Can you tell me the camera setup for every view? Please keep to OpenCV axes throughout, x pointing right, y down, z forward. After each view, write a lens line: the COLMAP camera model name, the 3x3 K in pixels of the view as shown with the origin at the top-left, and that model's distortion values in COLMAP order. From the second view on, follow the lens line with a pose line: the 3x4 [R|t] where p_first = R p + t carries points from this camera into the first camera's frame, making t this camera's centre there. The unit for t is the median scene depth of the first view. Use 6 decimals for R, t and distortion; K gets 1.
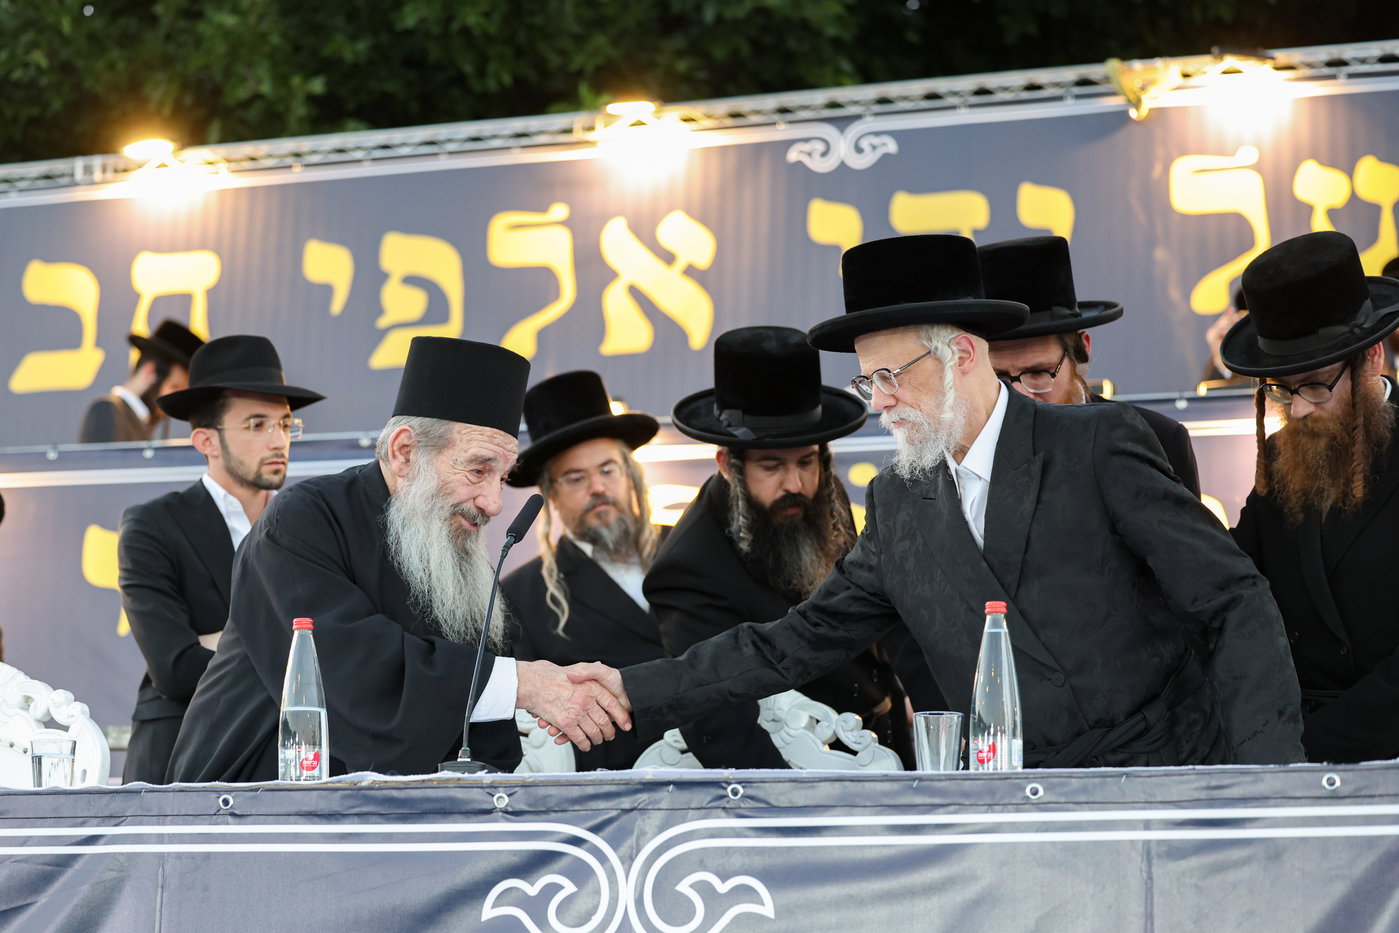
lens RADIAL K [[3073.0, 0, 699.5], [0, 3073.0, 466.5], [0, 0, 1]] dist [-0.098555, 0.019883]
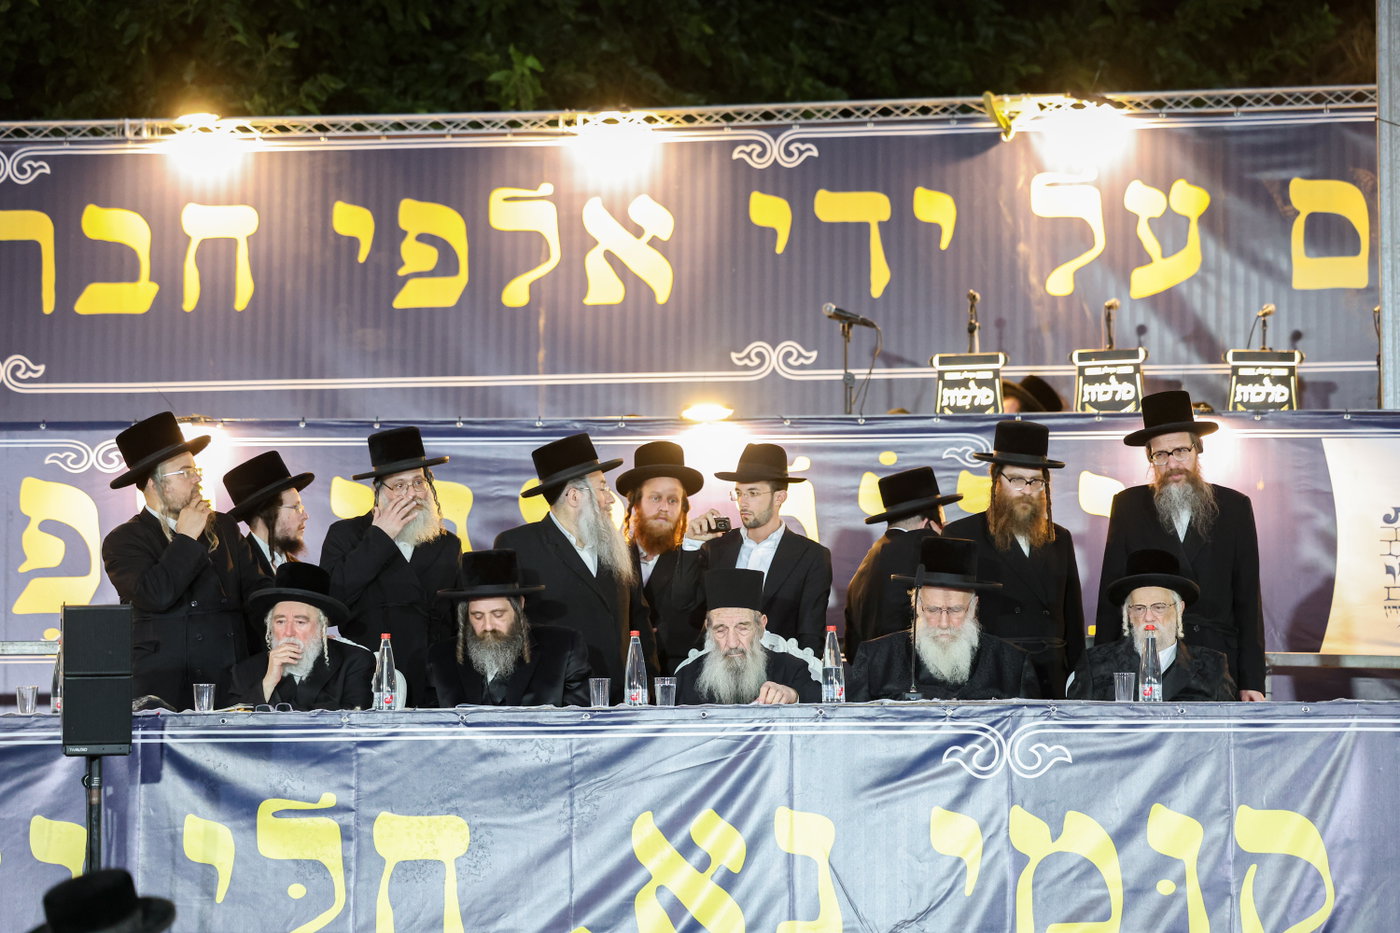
lens RADIAL K [[4517.9, 0, 700.0], [0, 4517.9, 466.5], [0, 0, 1]] dist [0.553230, -0.958235]
pose [[0.983065, 0.005919, 0.183164, -0.334777], [-0.023547, 0.995273, 0.094218, -0.150713], [-0.181741, -0.096936, 0.978557, -0.880255]]
